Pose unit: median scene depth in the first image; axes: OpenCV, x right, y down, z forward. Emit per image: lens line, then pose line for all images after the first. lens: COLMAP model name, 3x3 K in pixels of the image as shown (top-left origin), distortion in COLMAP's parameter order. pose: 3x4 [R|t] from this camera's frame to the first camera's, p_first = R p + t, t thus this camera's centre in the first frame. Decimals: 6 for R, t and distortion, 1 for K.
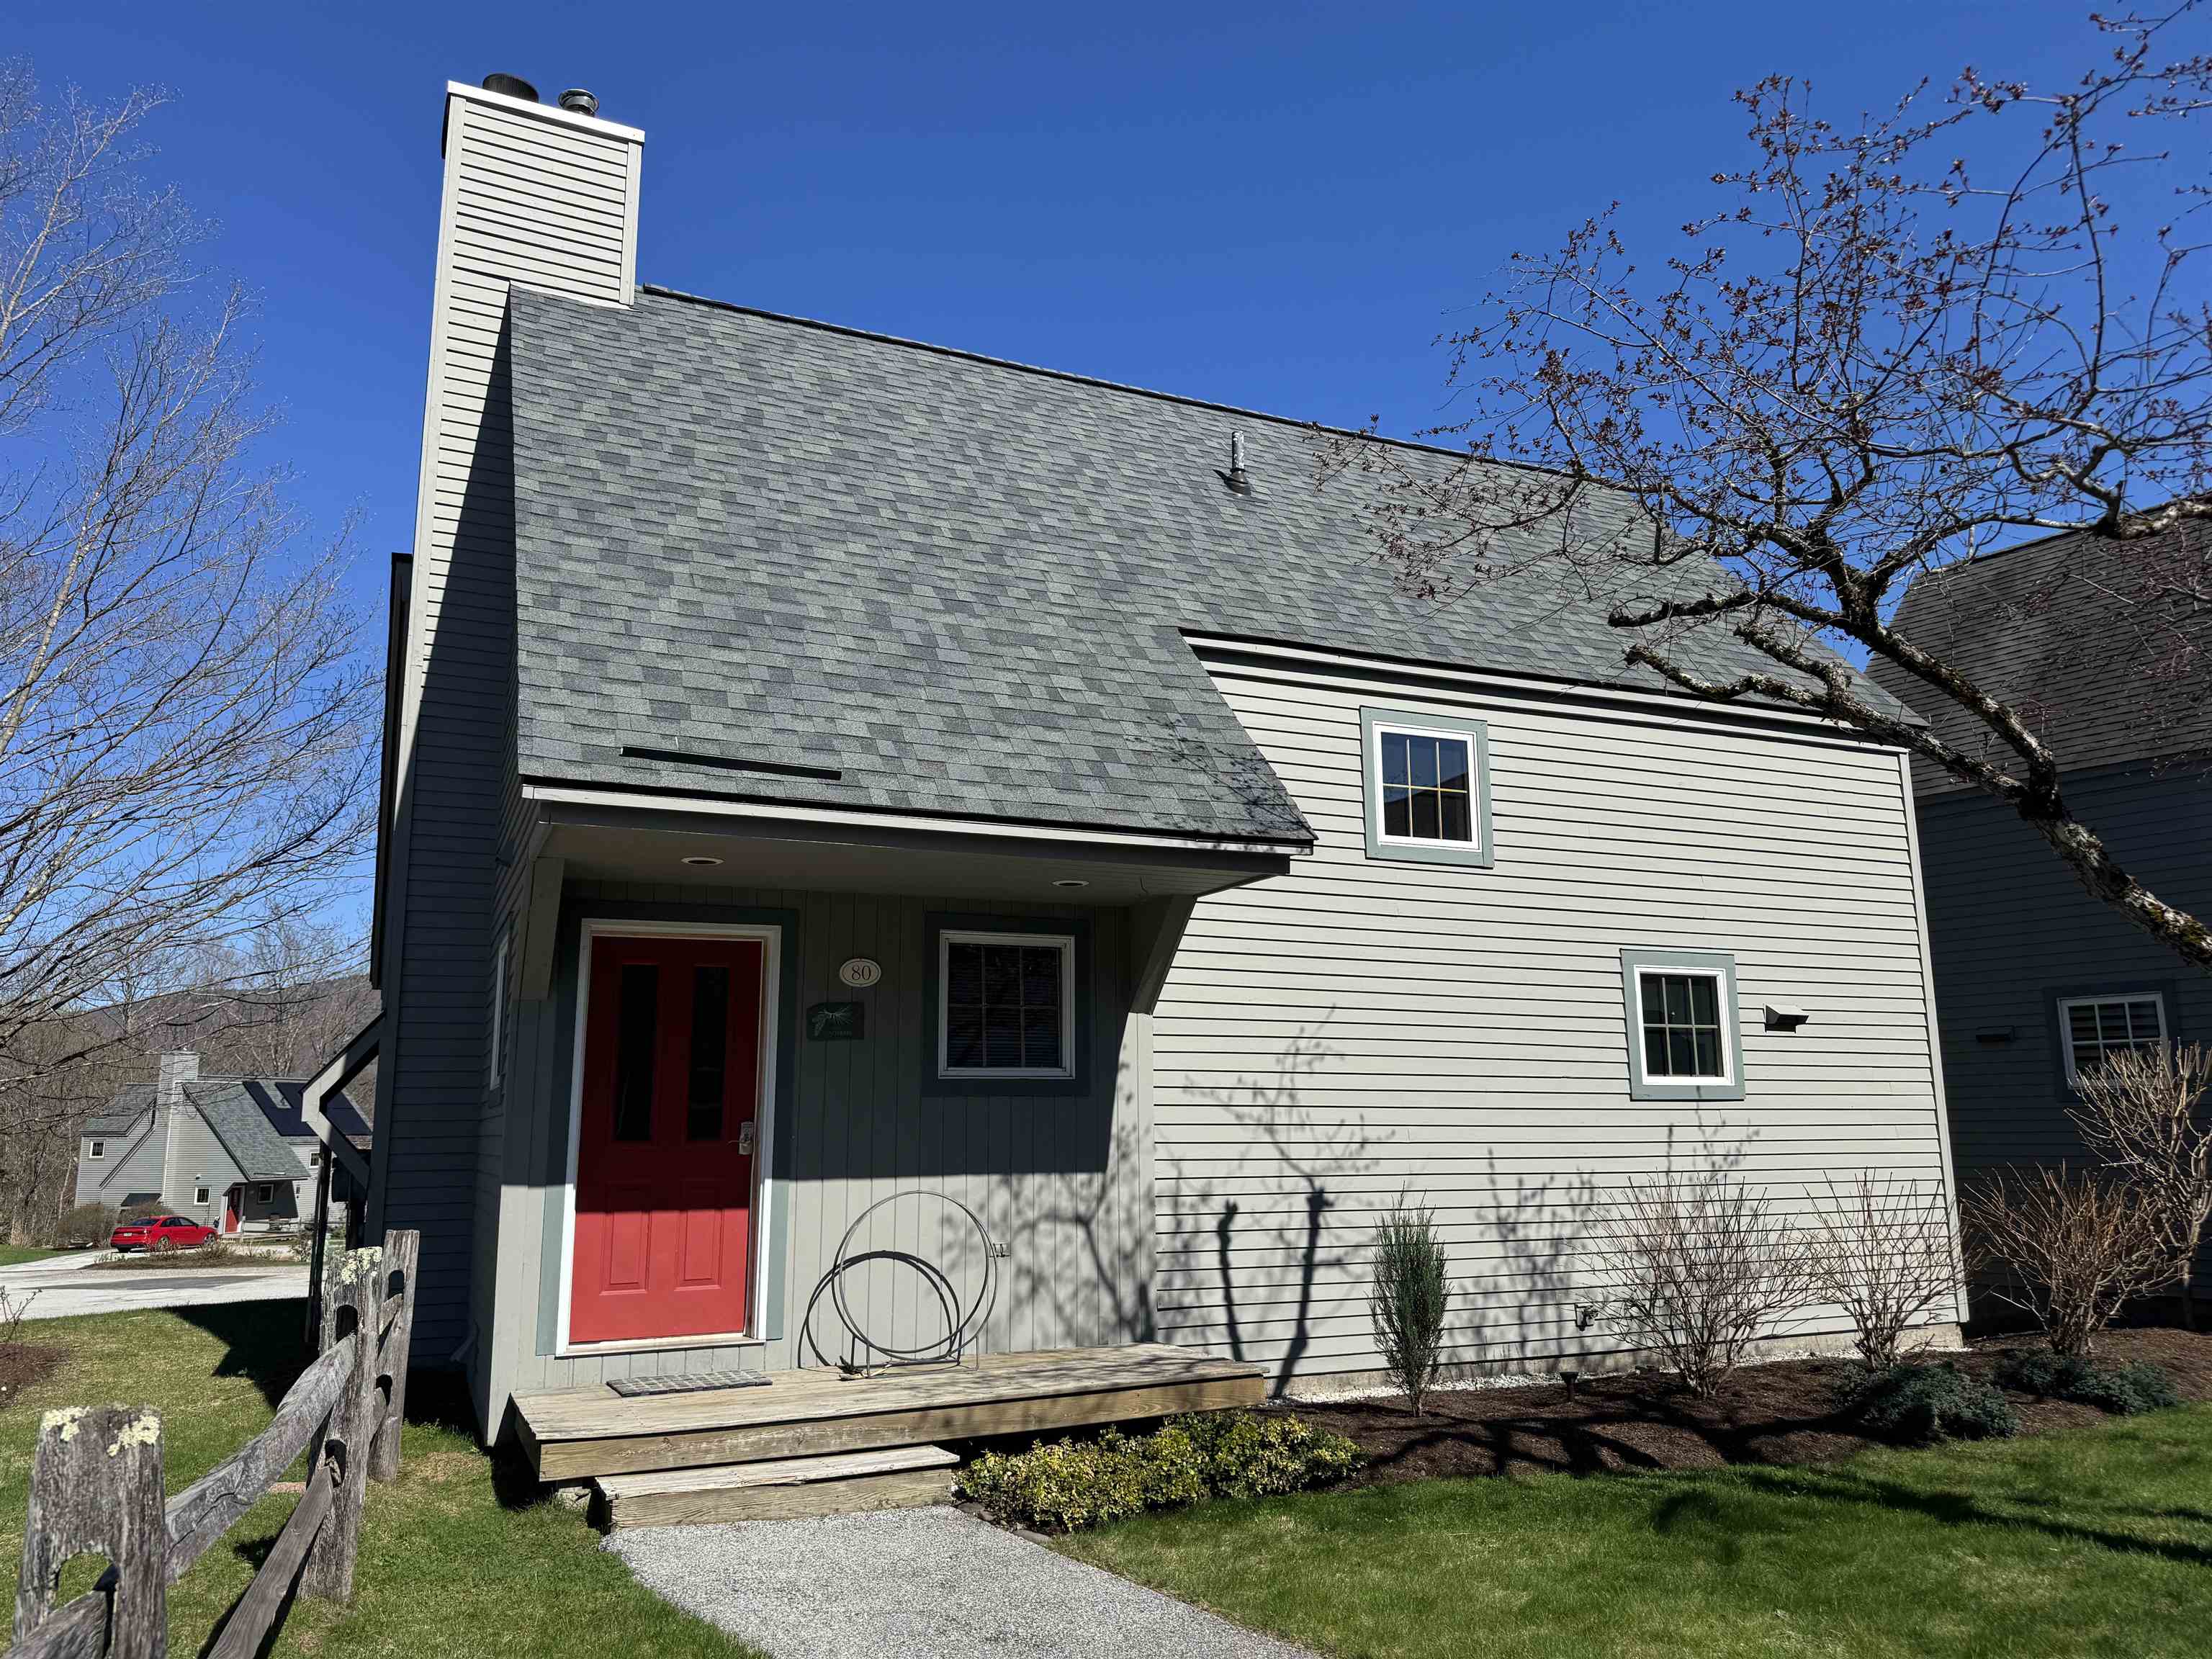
lens RADIAL K [[1611.9, 0, 1095.2], [0, 1611.9, 801.0], [0, 0, 1]] dist [0.156215, -0.229520]
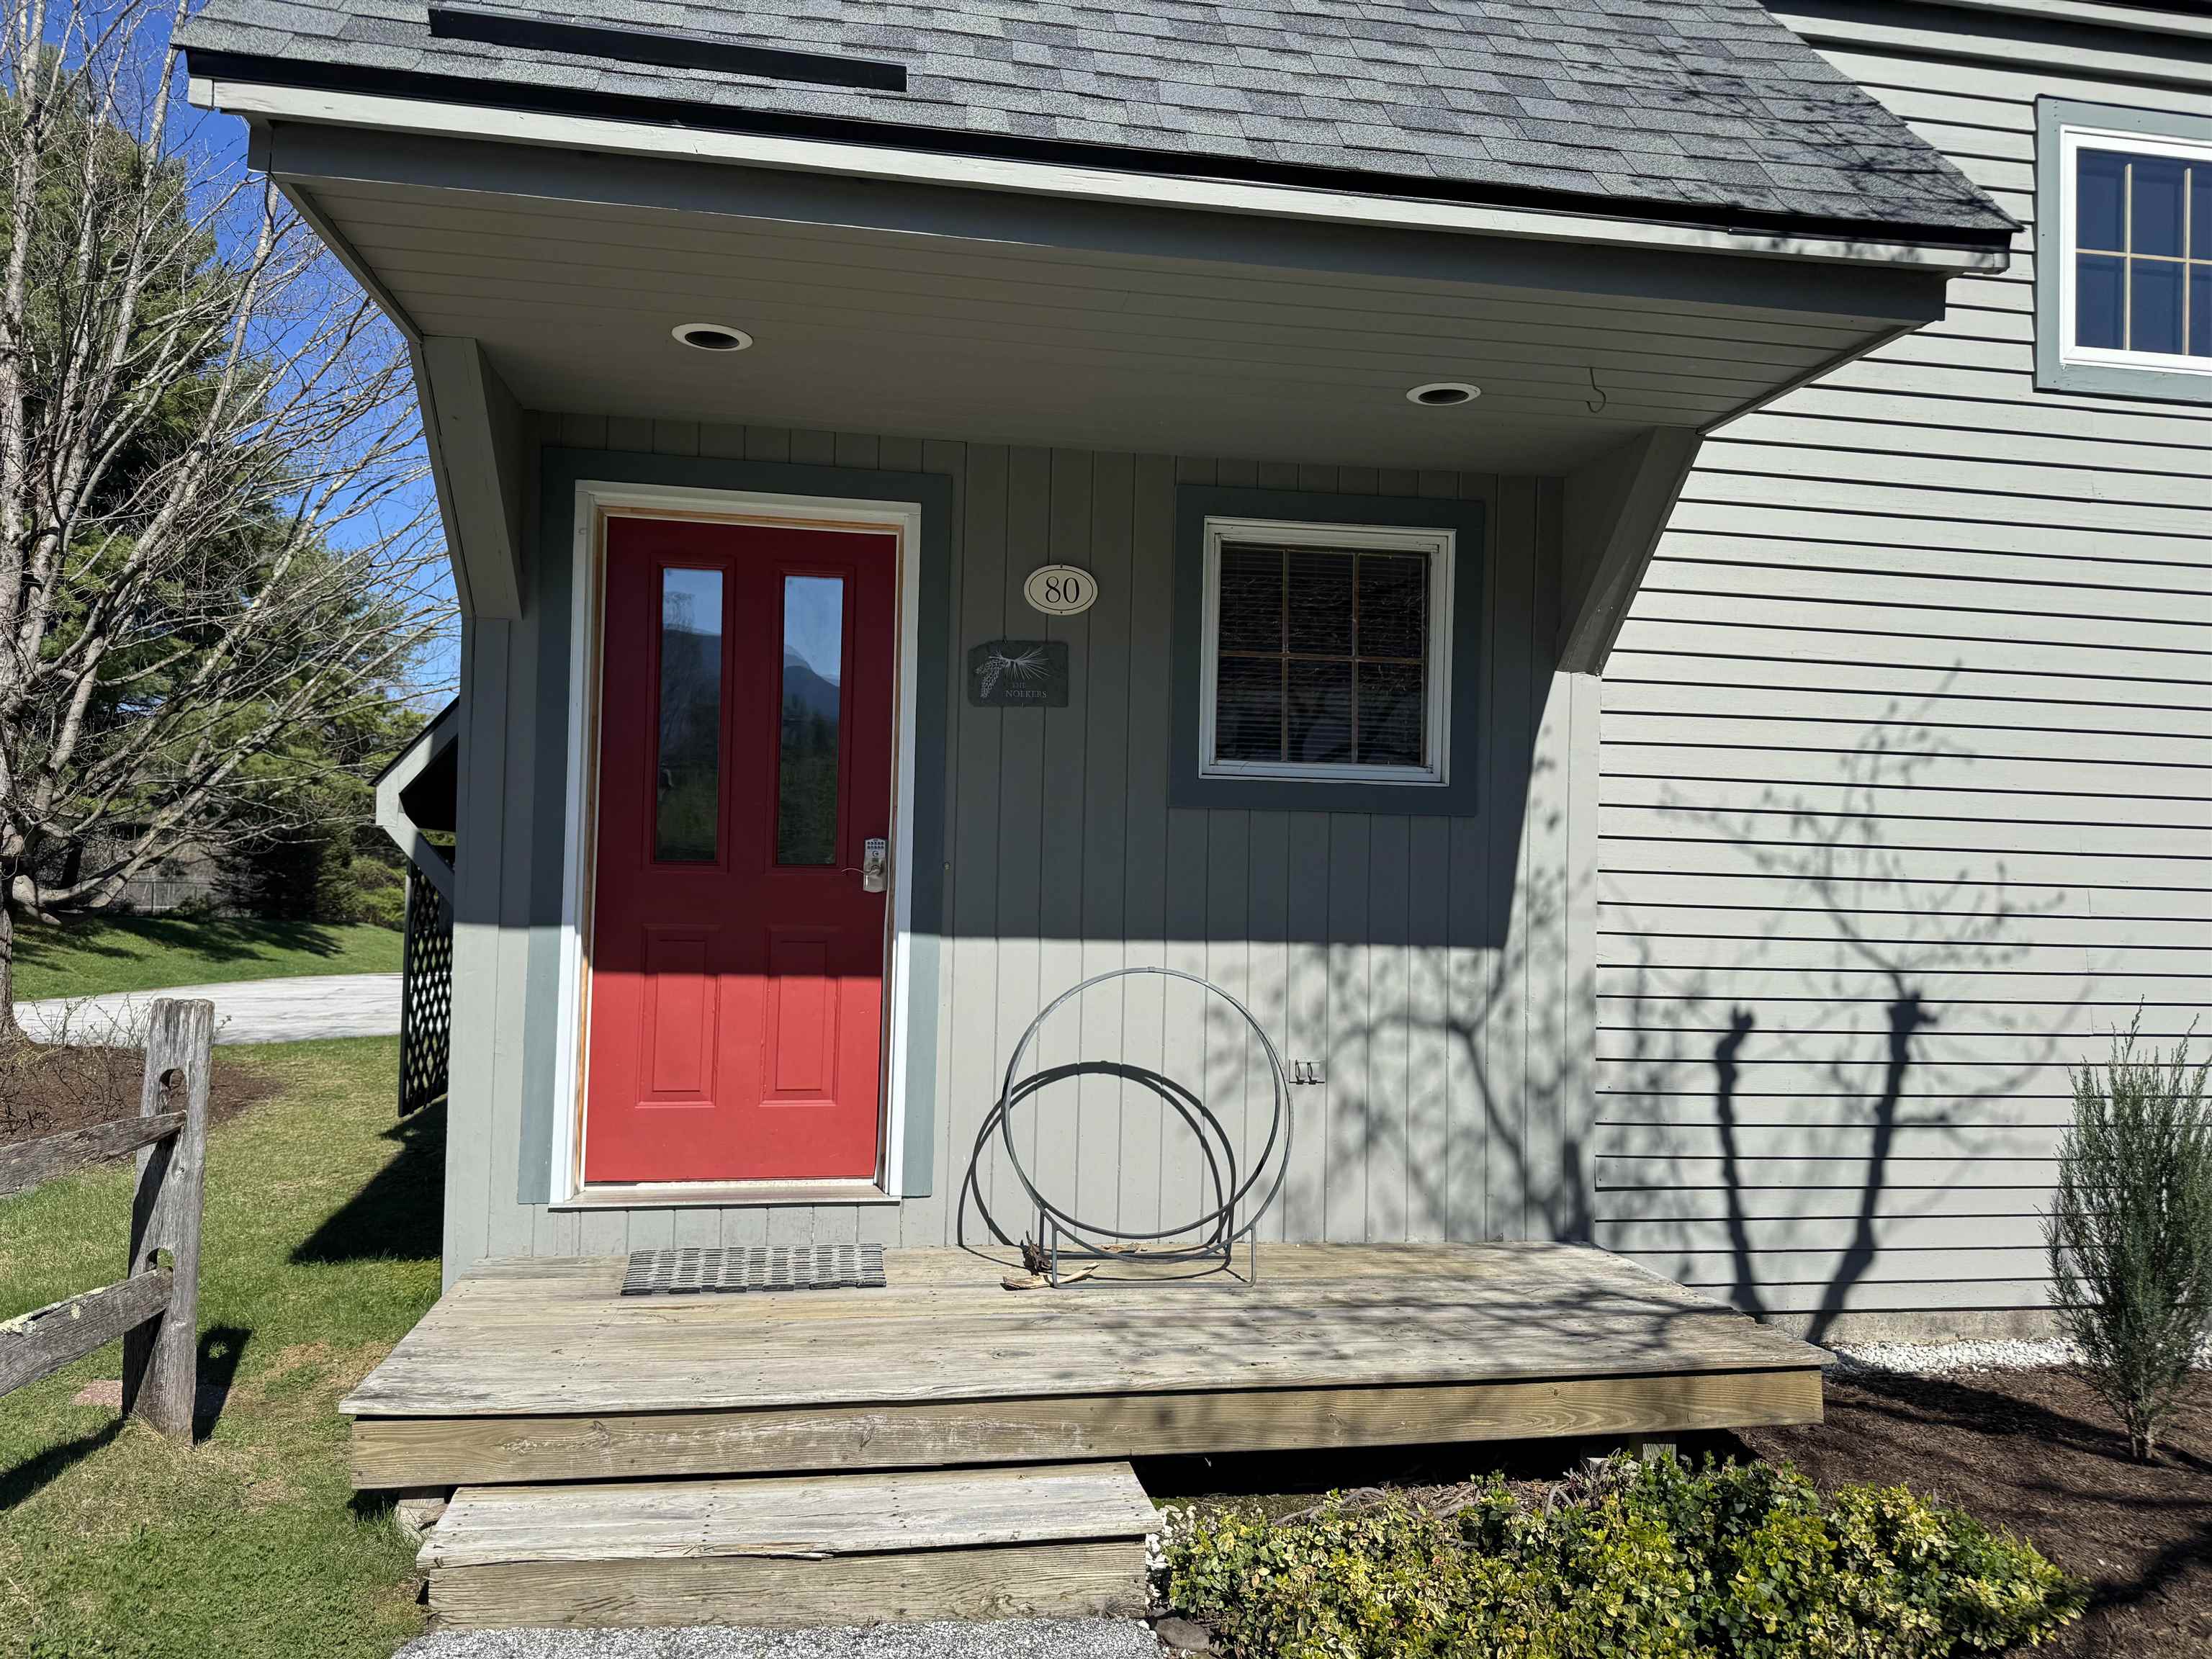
lens RADIAL K [[1611.9, 0, 1095.2], [0, 1611.9, 801.0], [0, 0, 1]] dist [0.156215, -0.229520]
pose [[0.967044, 0.021821, -0.253671, 0.011582], [0.017070, 0.988522, 0.150107, 0.090774], [0.254035, -0.149490, 0.955572, 0.432898]]
